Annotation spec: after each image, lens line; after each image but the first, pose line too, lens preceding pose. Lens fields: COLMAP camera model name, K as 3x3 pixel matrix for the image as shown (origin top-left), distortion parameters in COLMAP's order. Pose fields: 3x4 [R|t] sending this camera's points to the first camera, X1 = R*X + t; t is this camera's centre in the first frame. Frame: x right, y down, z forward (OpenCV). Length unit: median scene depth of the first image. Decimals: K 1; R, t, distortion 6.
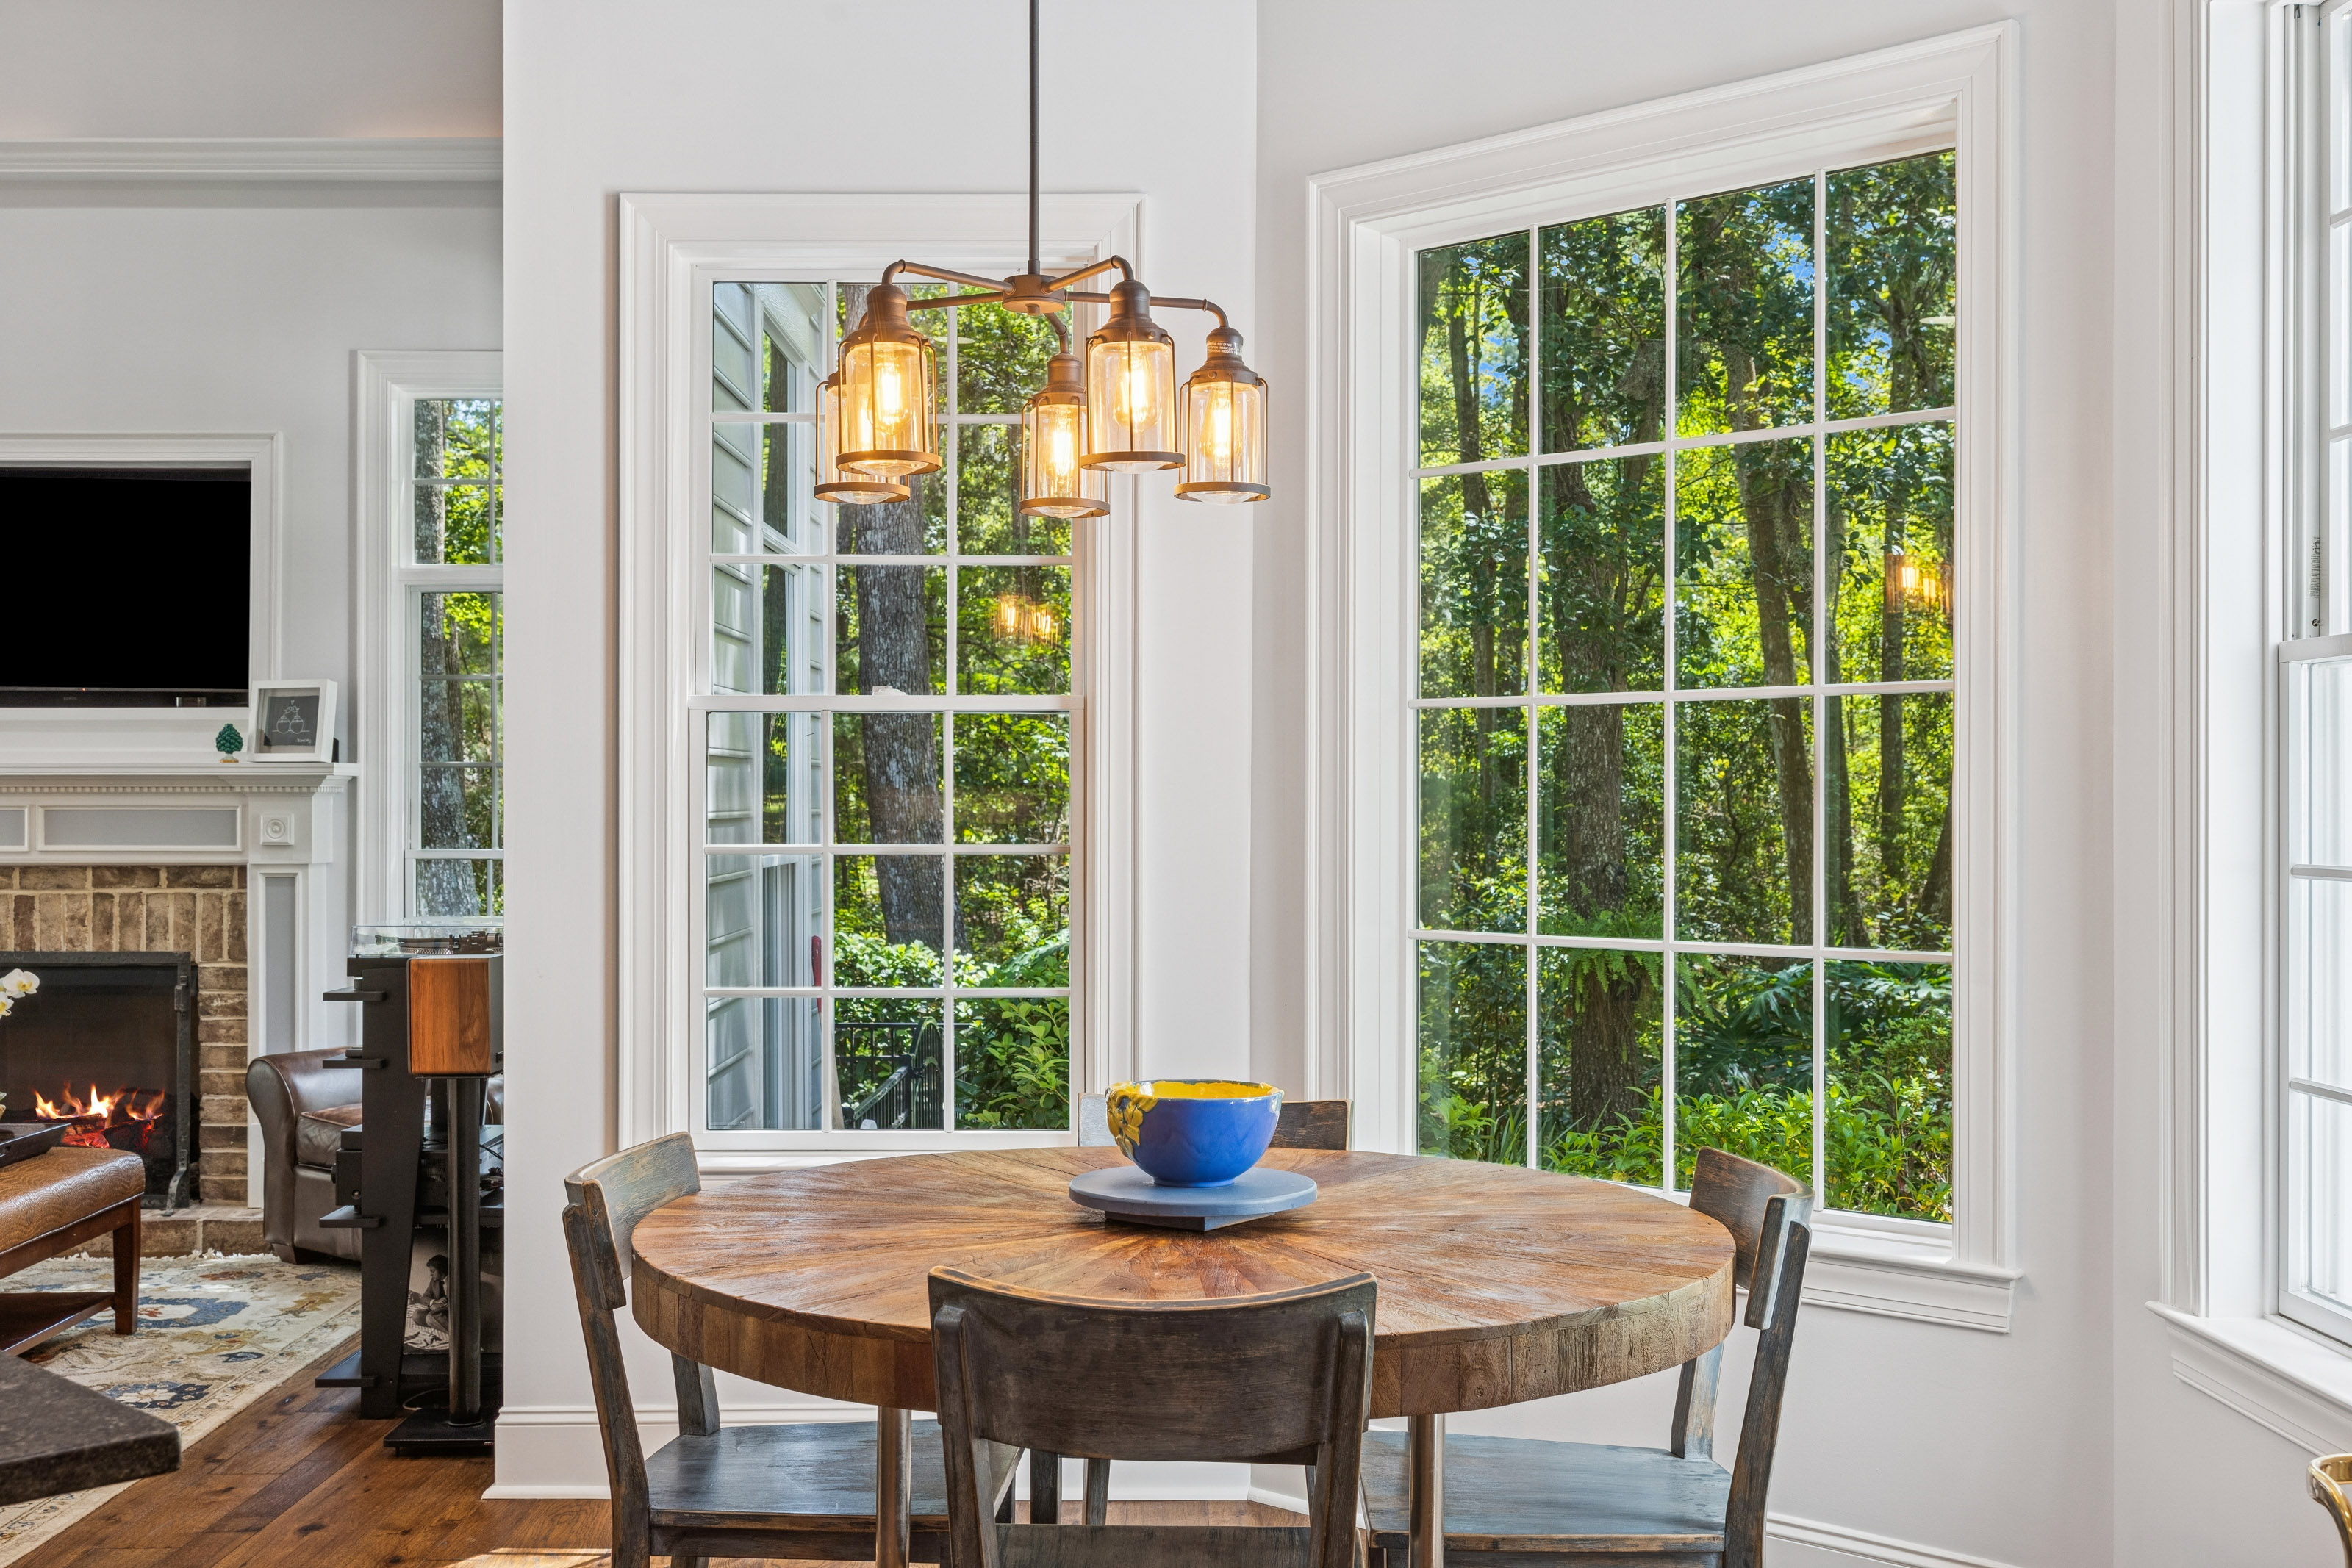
lens RADIAL K [[2426.1, 0, 1175.8], [0, 2426.1, 805.8], [0, 0, 1]] dist [0.004692, 0.012072]
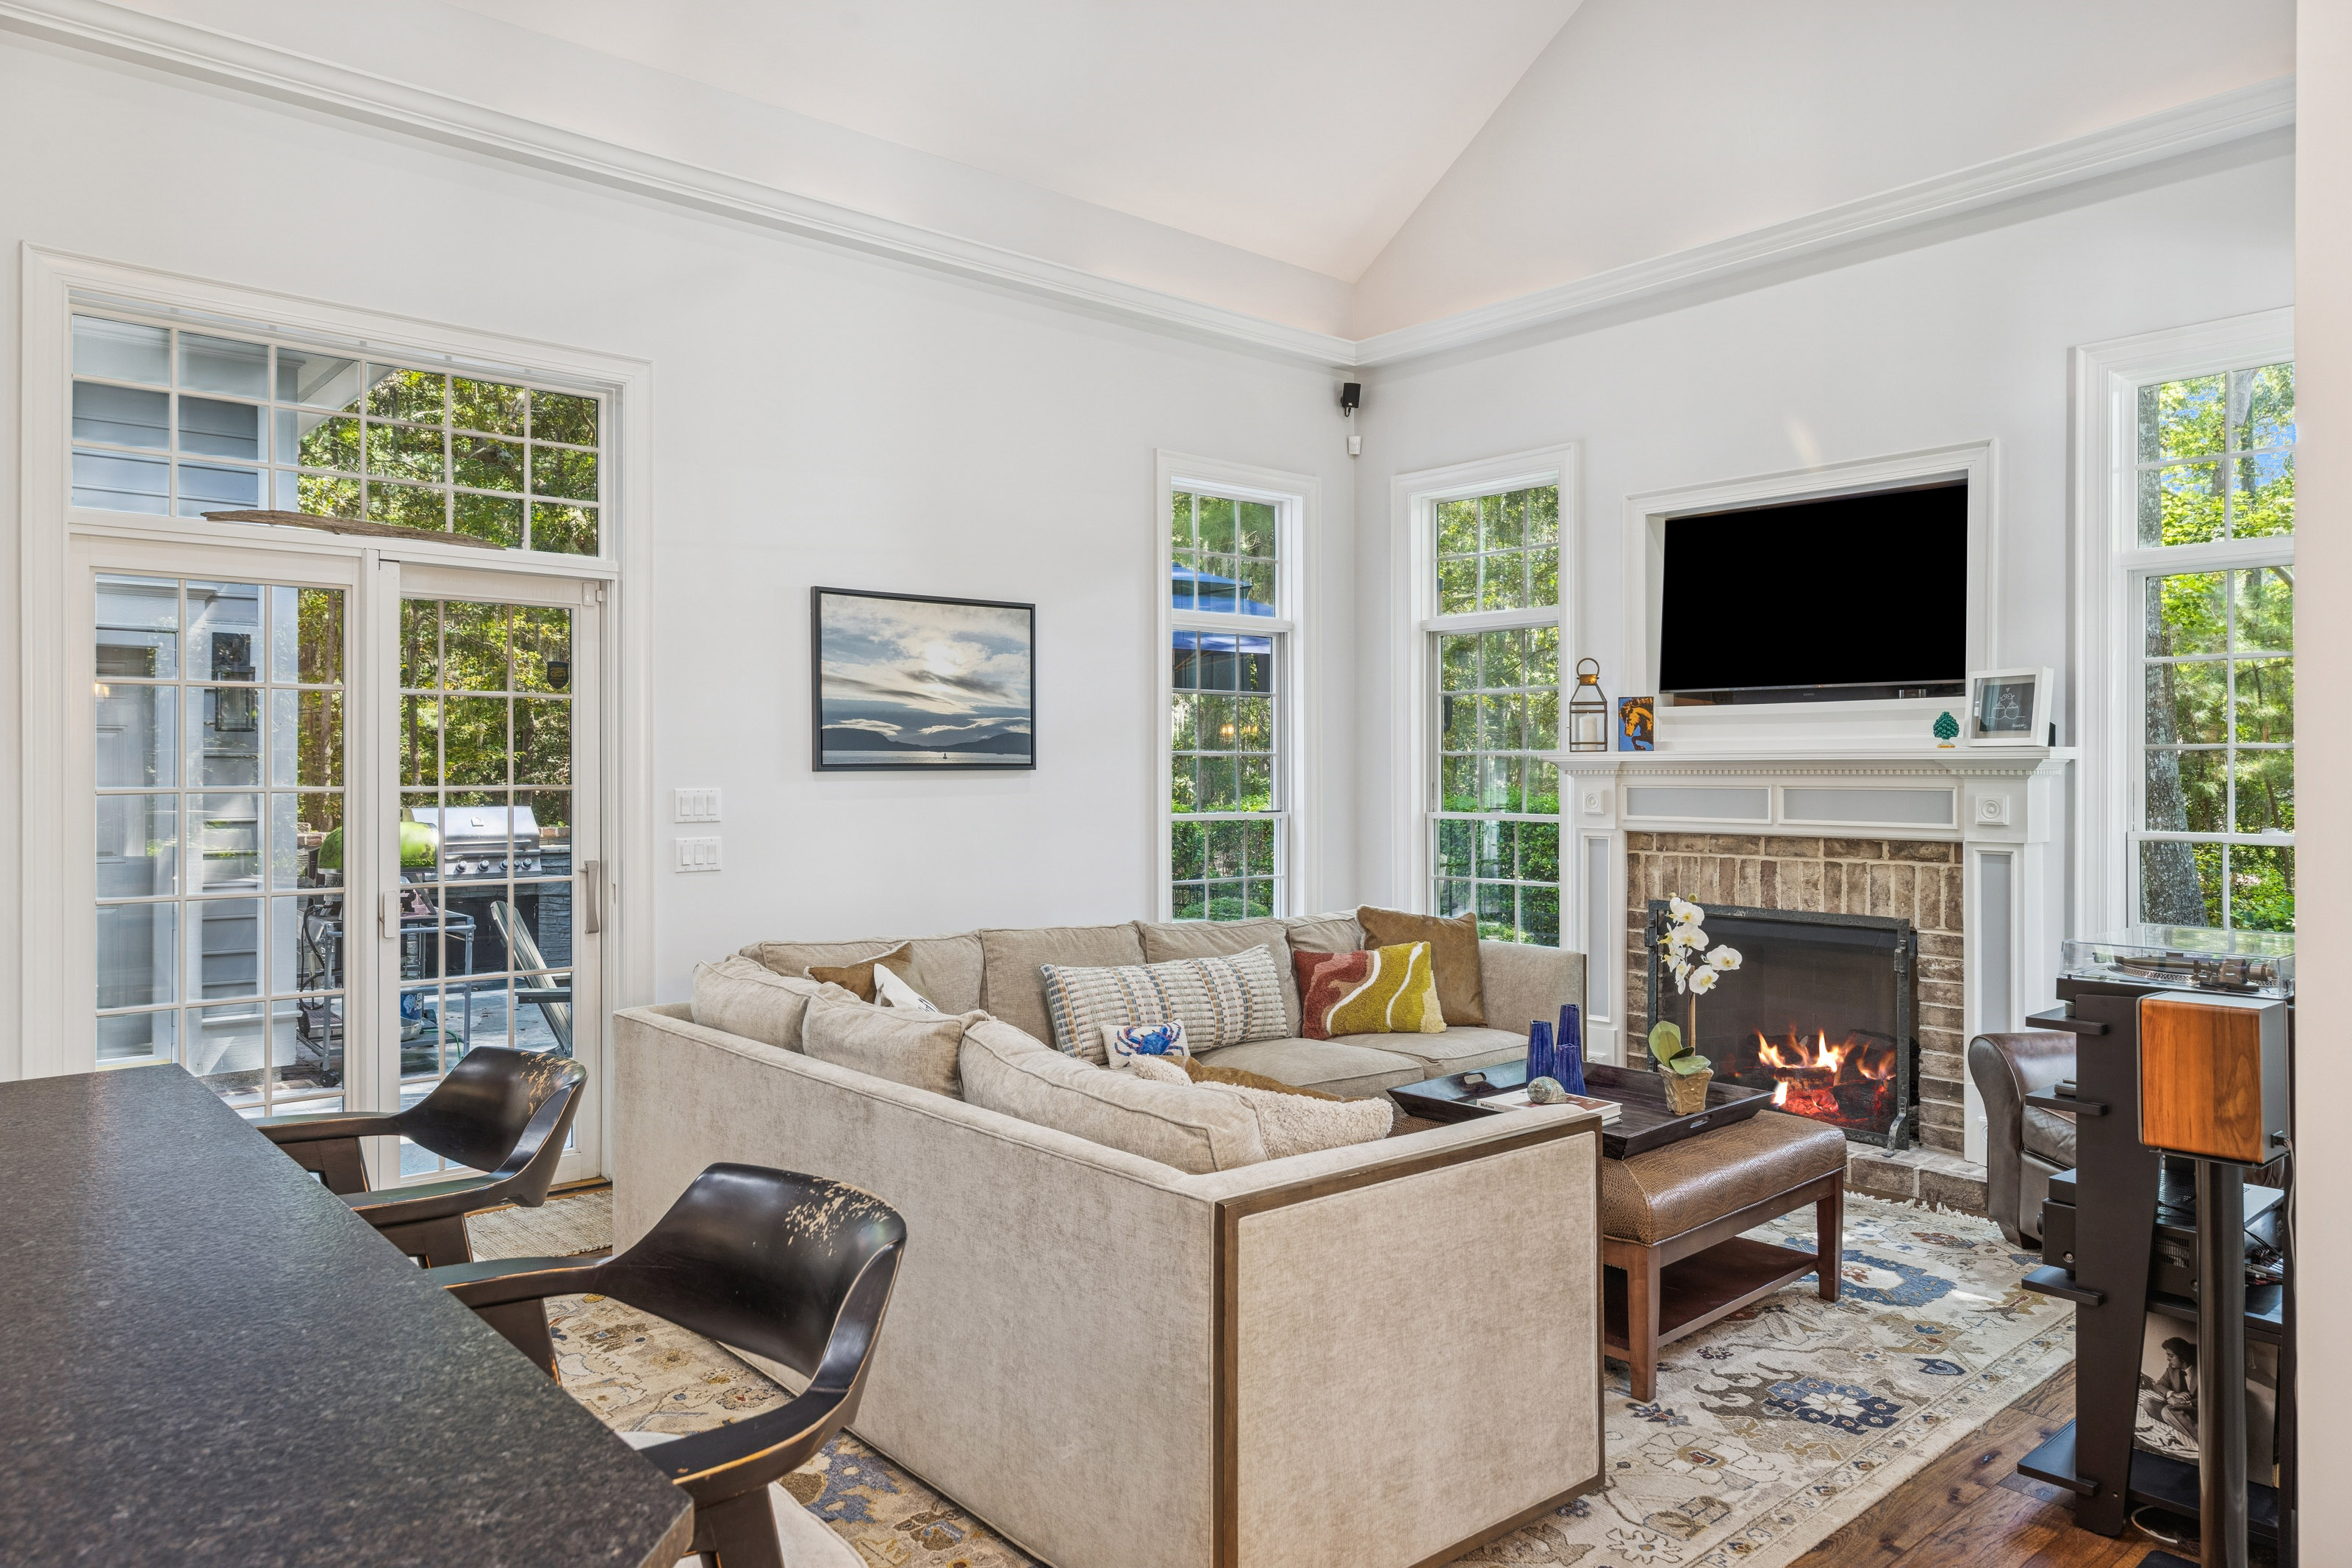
lens RADIAL K [[1519.2, 0, 1175.0], [0, 1519.2, 770.7], [0, 0, 1]] dist [0.007437, -0.002208]
pose [[0.649857, -0.000447, -0.760057, -0.096111], [0.000757, 1.000000, 0.000059, -0.007805], [0.760056, -0.000614, 0.649857, 0.295259]]
